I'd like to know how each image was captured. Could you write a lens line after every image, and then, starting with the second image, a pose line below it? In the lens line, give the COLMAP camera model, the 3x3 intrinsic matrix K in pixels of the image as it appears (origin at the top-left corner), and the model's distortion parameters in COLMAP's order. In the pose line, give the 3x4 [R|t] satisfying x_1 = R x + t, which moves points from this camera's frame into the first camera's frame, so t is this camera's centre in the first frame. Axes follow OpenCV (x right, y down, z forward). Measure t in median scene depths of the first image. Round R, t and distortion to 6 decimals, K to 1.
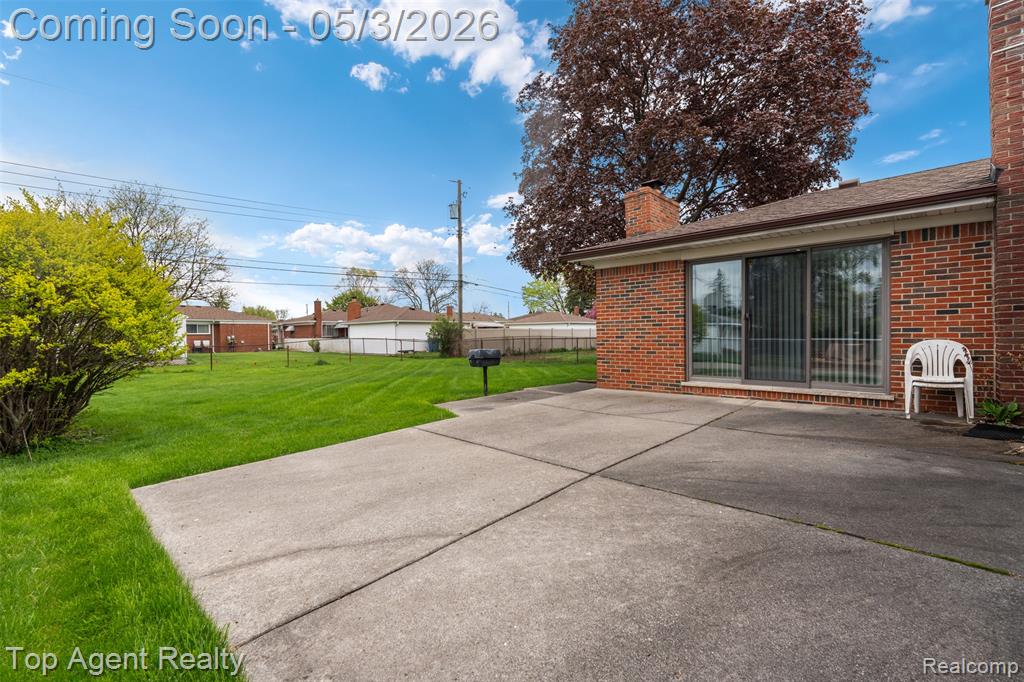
lens RADIAL K [[447.7, 0, 519.5], [0, 447.7, 344.8], [0, 0, 1]] dist [-0.003304, -0.000279]
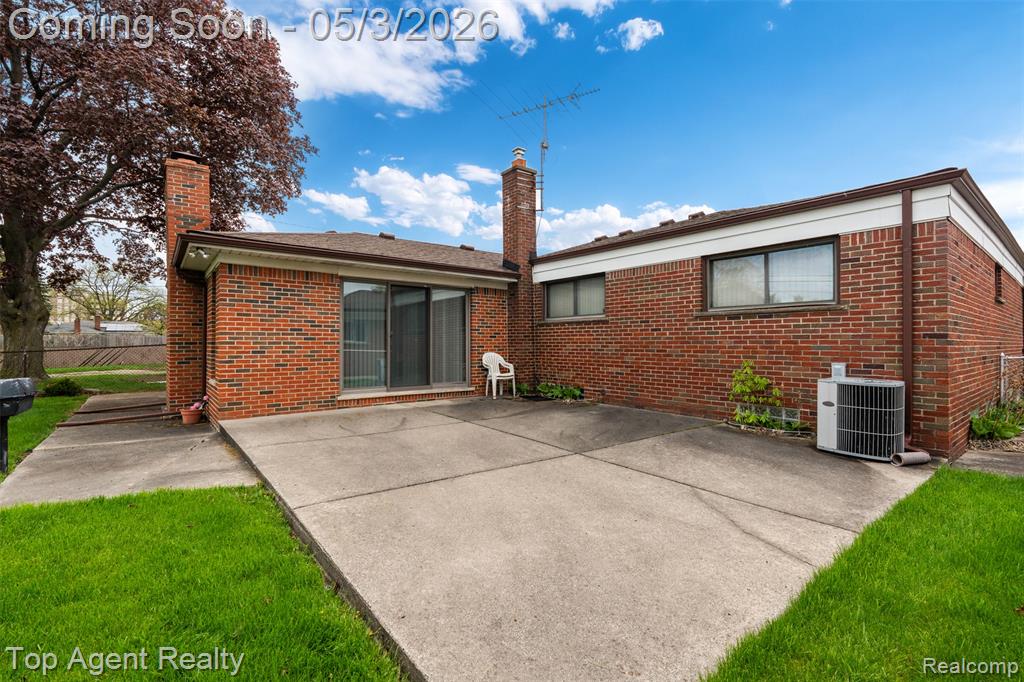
lens RADIAL K [[447.7, 0, 519.5], [0, 447.7, 344.8], [0, 0, 1]] dist [-0.003304, -0.000279]
pose [[0.155323, 0.009569, 0.987817, -1.385953], [0.019223, 0.999734, -0.012707, -0.030324], [-0.987677, 0.020962, 0.155097, 1.096774]]
